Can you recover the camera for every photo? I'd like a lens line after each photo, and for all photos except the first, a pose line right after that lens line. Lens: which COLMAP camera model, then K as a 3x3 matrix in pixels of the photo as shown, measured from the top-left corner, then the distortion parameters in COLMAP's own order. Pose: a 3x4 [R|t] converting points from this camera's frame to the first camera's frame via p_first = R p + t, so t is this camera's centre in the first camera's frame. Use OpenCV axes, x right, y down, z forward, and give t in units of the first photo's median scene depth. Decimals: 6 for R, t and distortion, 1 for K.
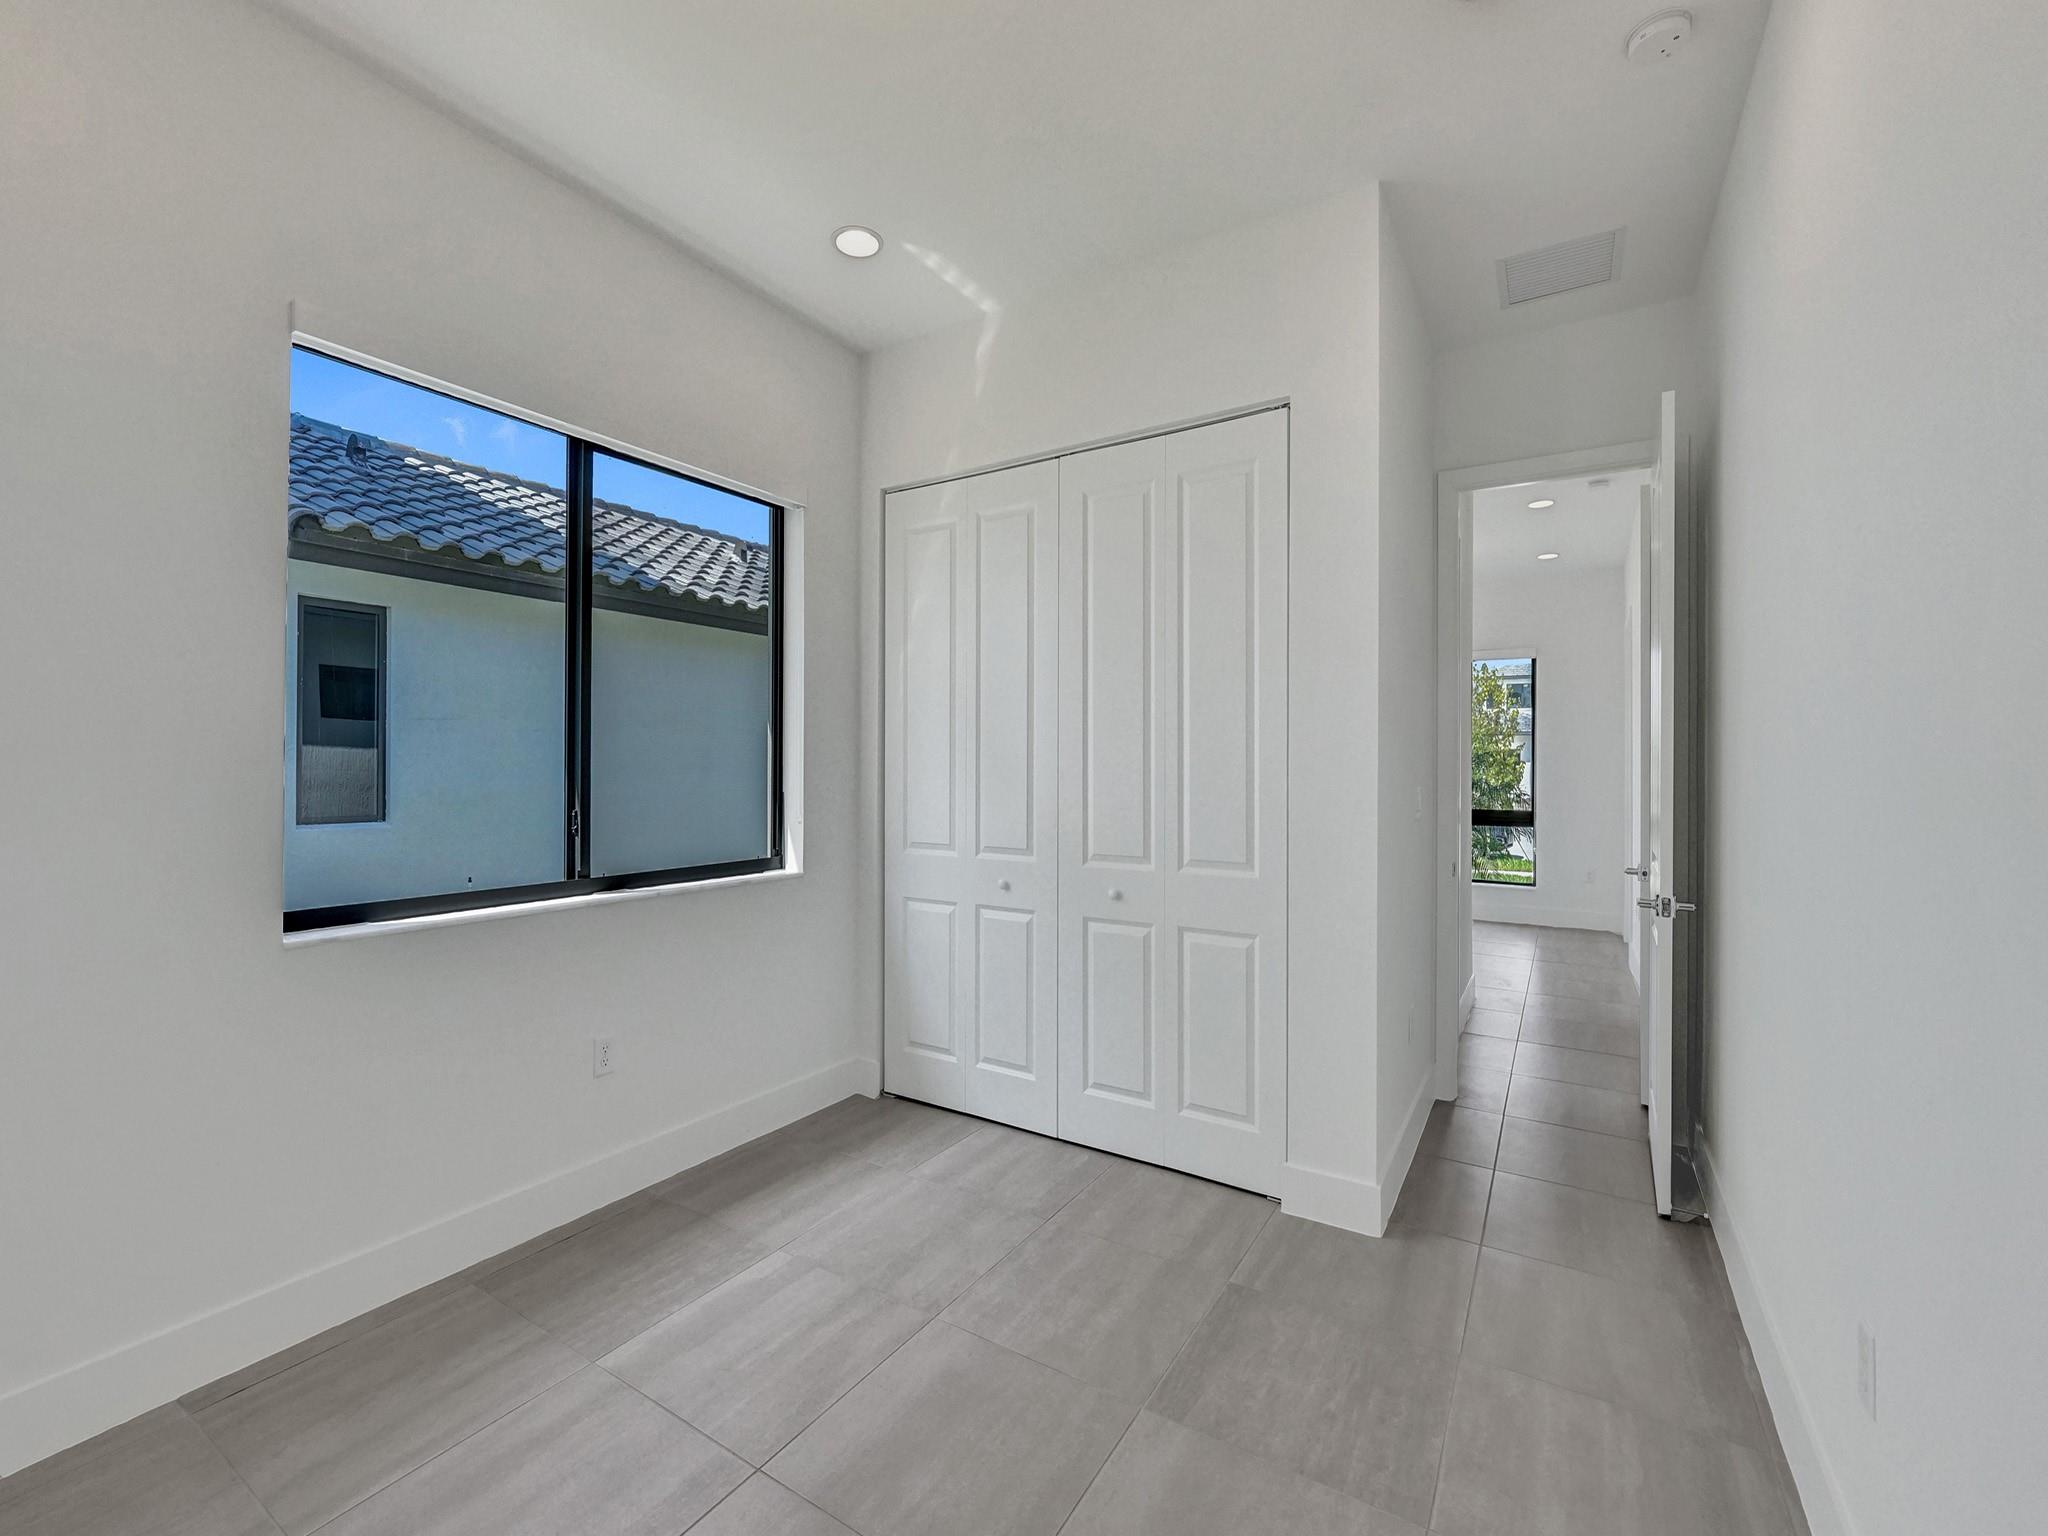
lens RADIAL K [[856.3, 0, 1008.0], [0, 856.3, 754.7], [0, 0, 1]] dist [-0.010457, 0.002917]
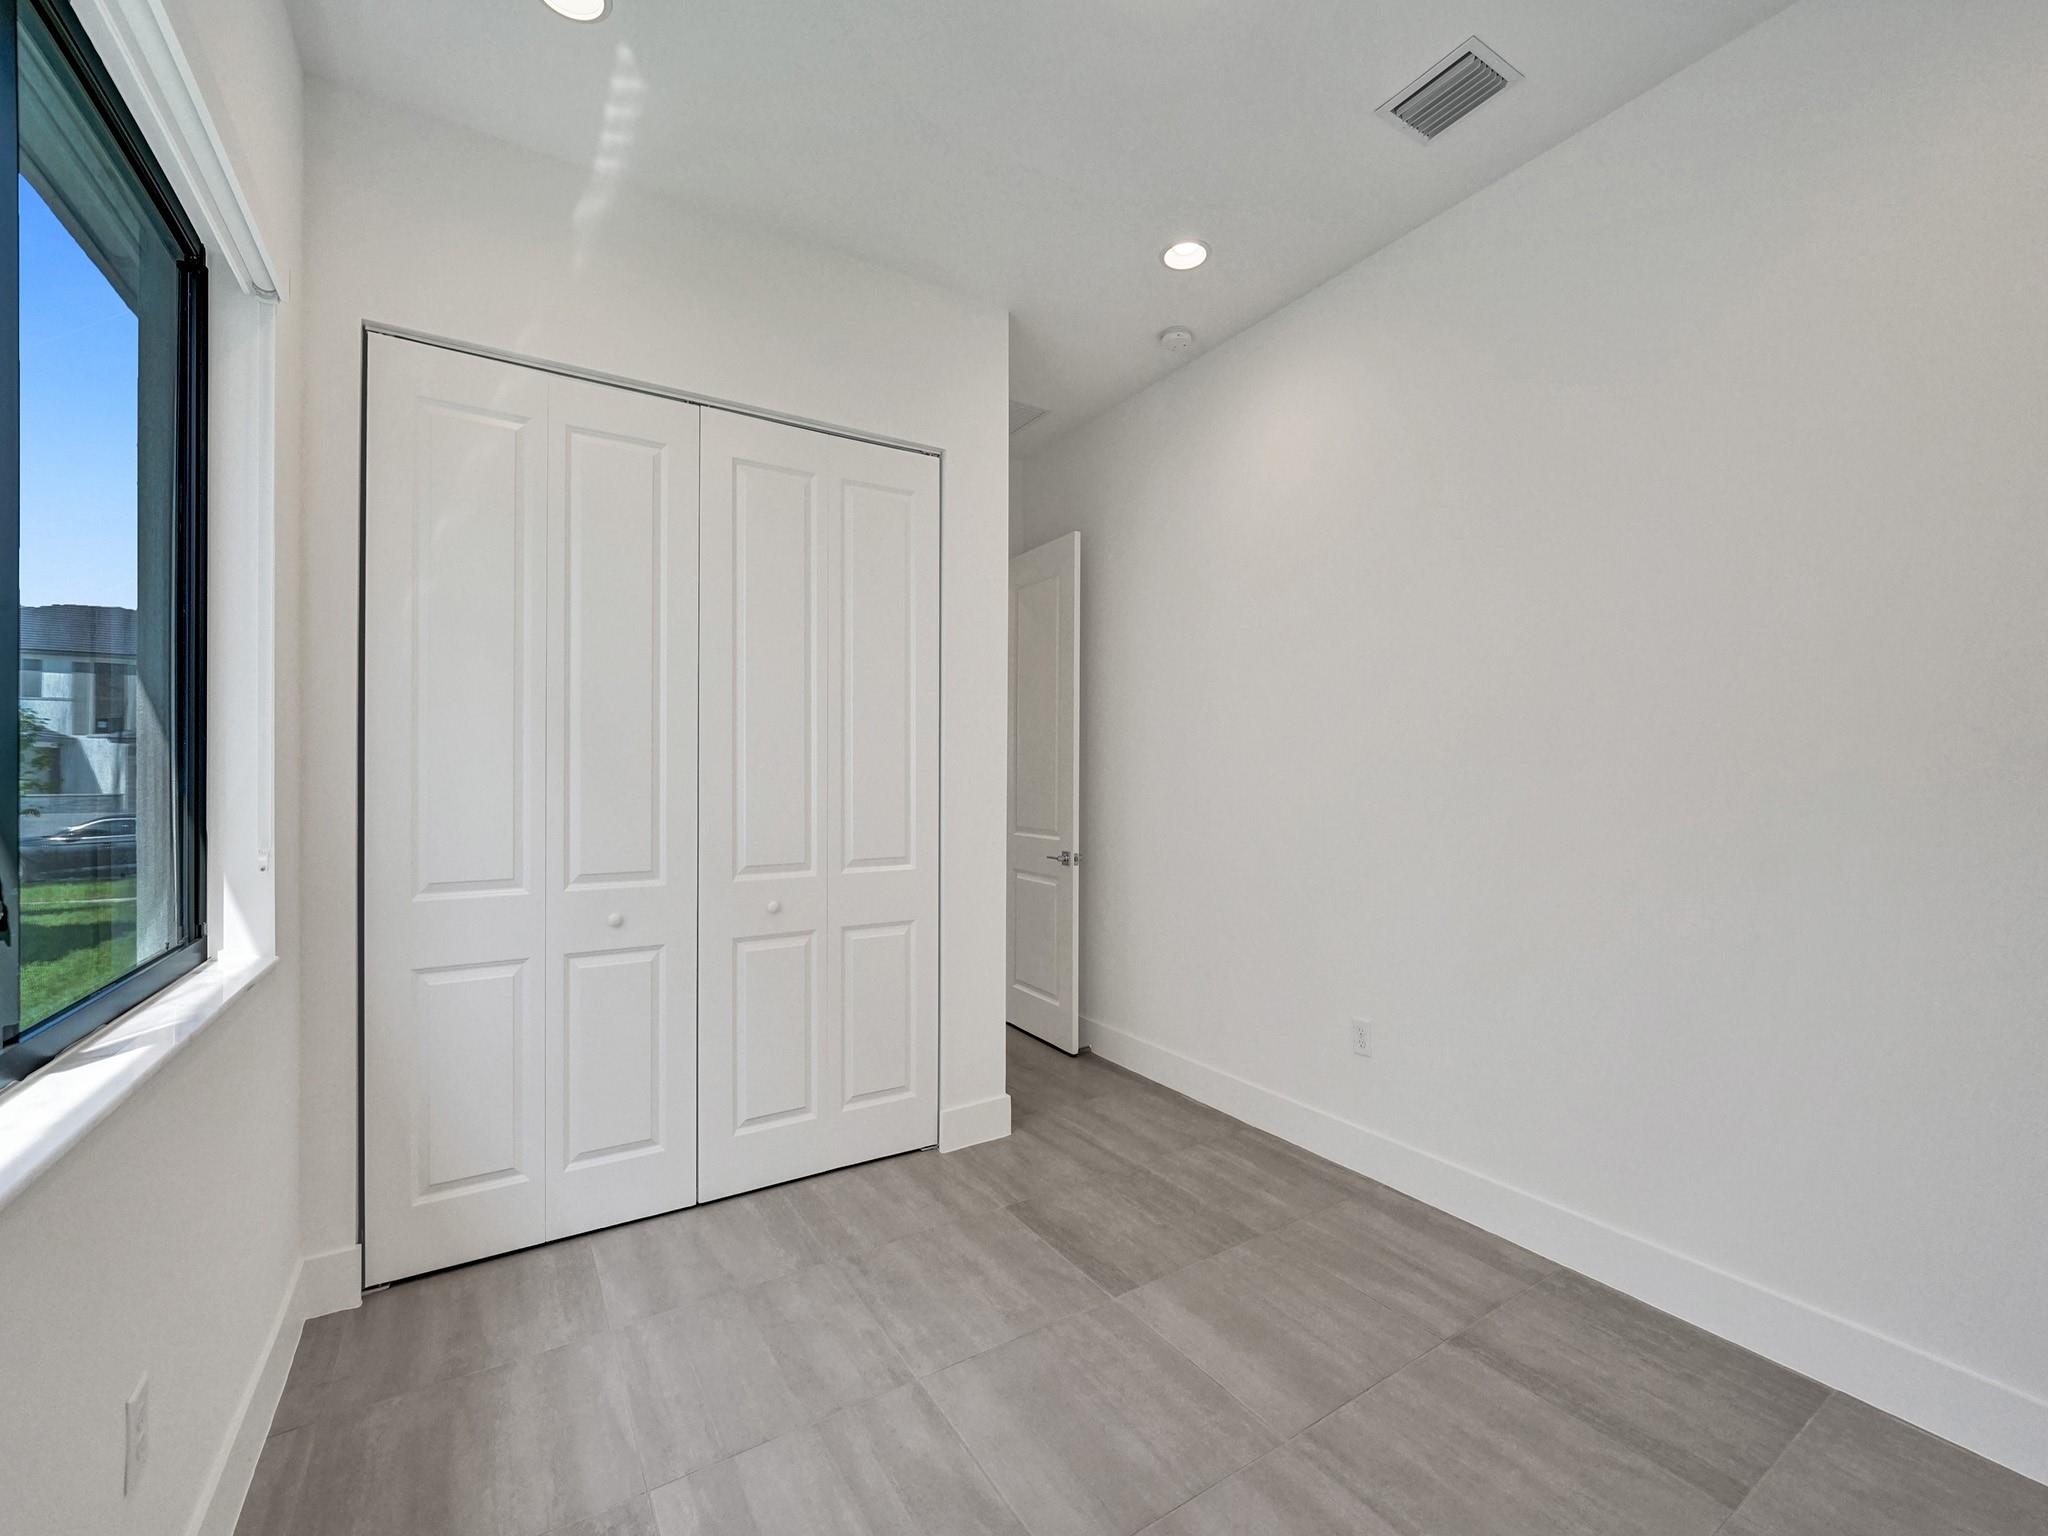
lens RADIAL K [[856.3, 0, 1016.2], [0, 856.3, 763.8], [0, 0, 1]] dist [-0.010457, 0.002917]
pose [[0.422012, 0.003866, 0.906582, -0.692863], [-0.017912, 0.999831, 0.004074, -0.001081], [-0.906413, -0.017957, 0.422010, 0.426444]]
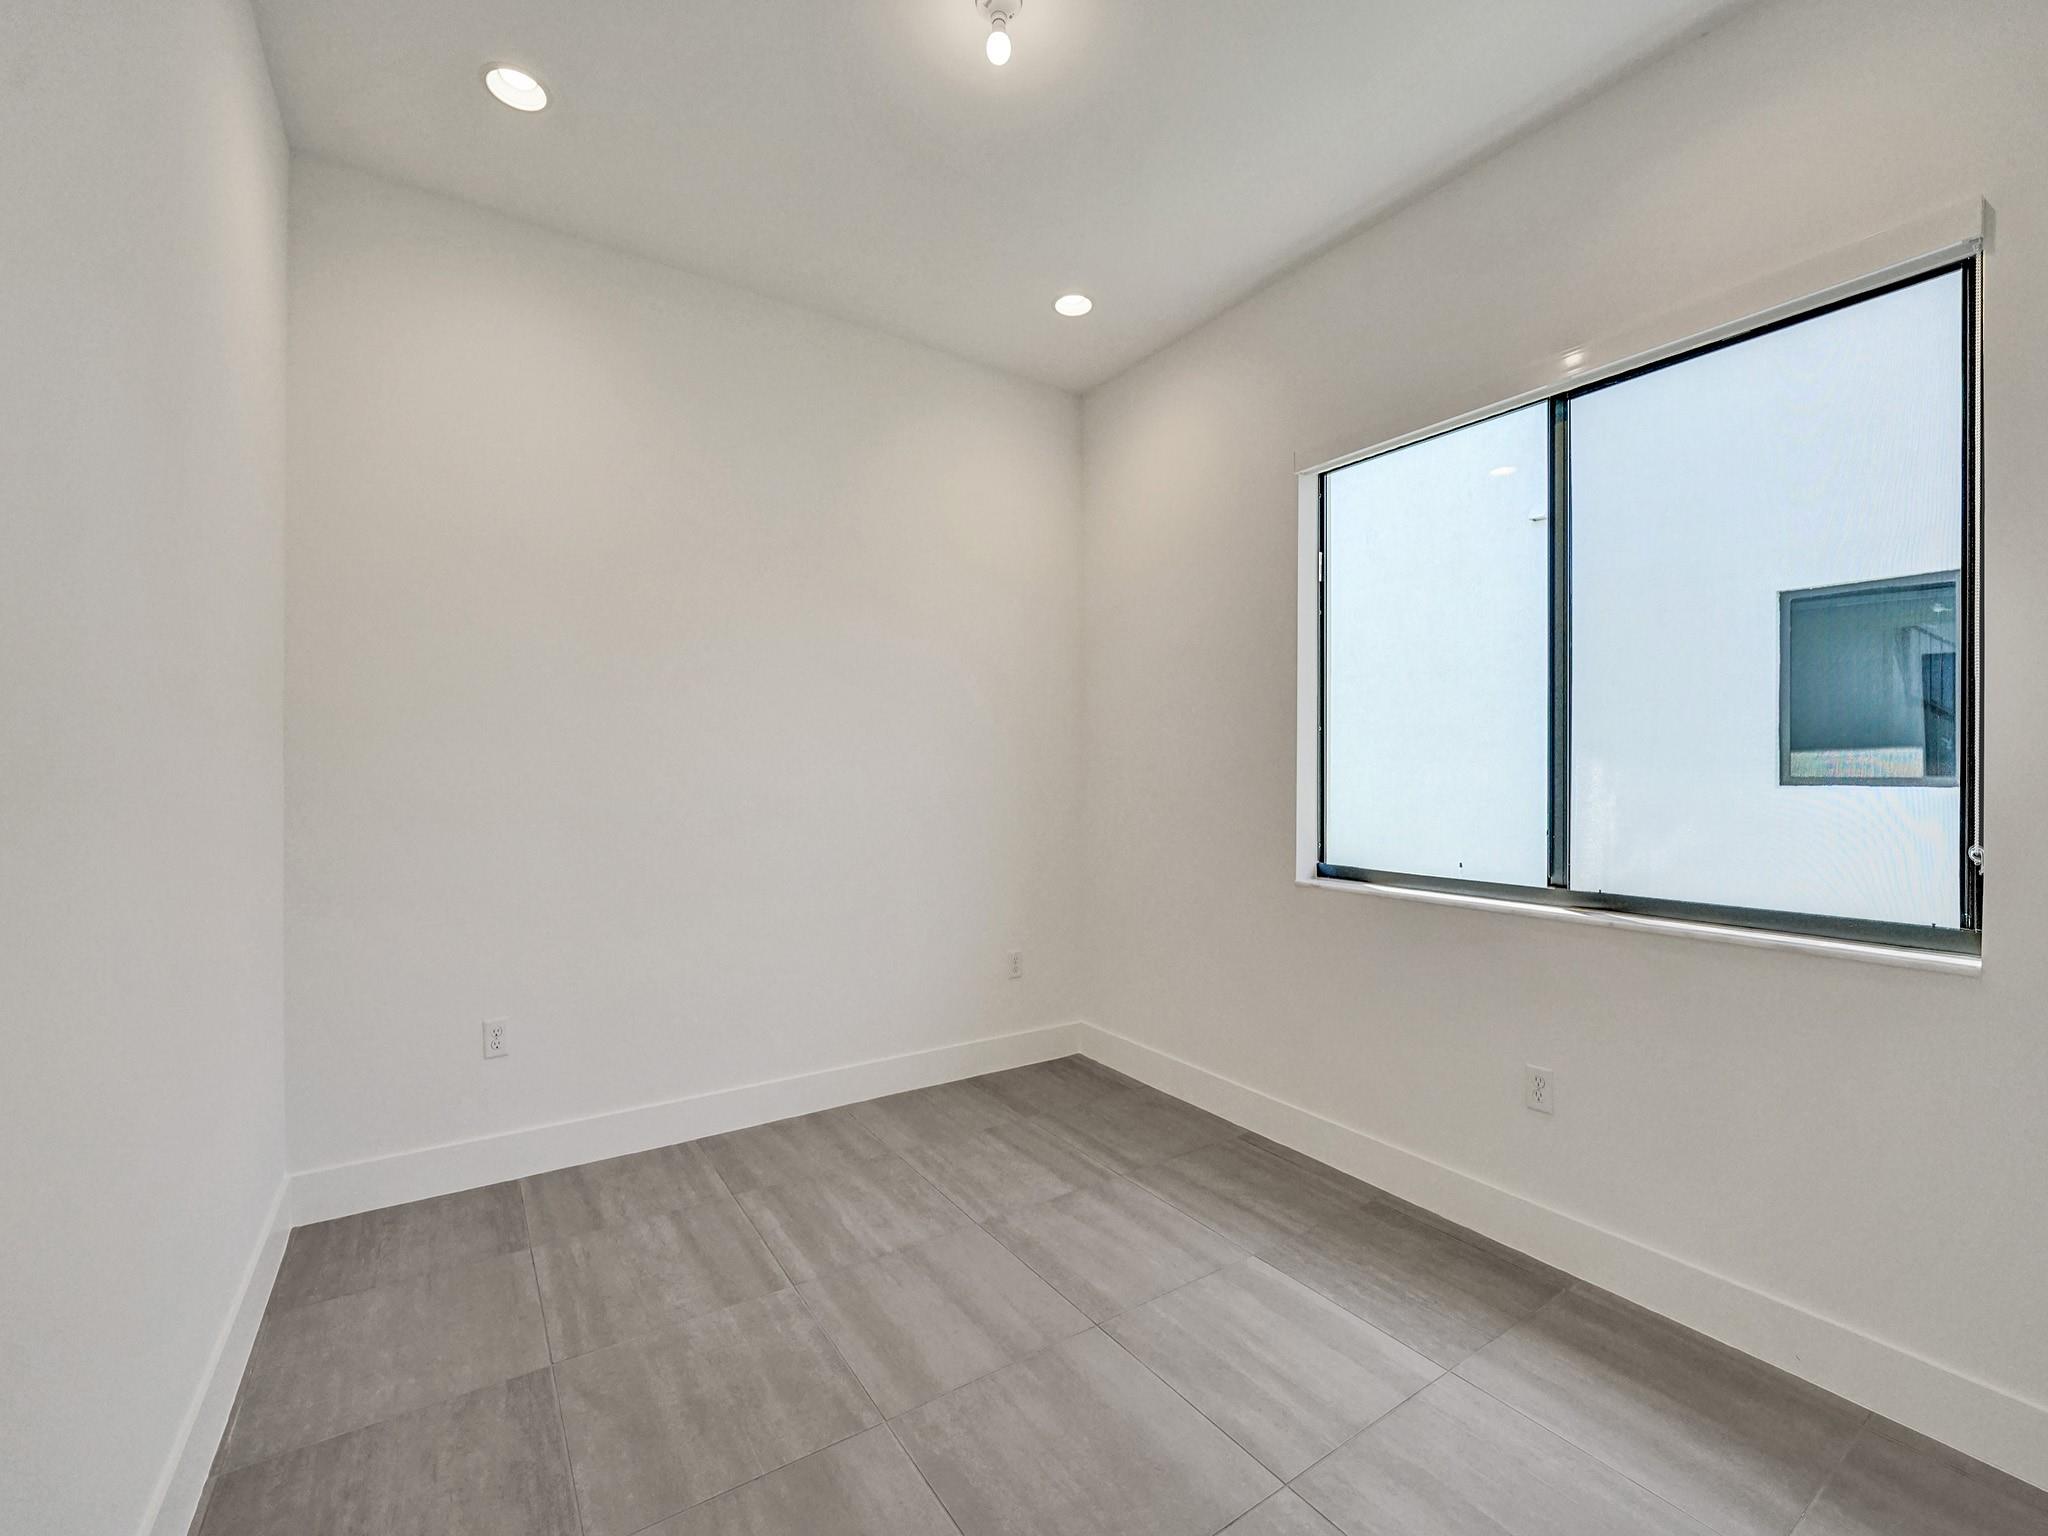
lens RADIAL K [[856.3, 0, 1020.5], [0, 856.3, 763.5], [0, 0, 1]] dist [-0.010457, 0.002917]
pose [[-0.390426, -0.008208, -0.920598, 0.570090], [0.013758, 0.999797, -0.014749, 0.017731], [0.920532, -0.018424, -0.390233, 0.872086]]
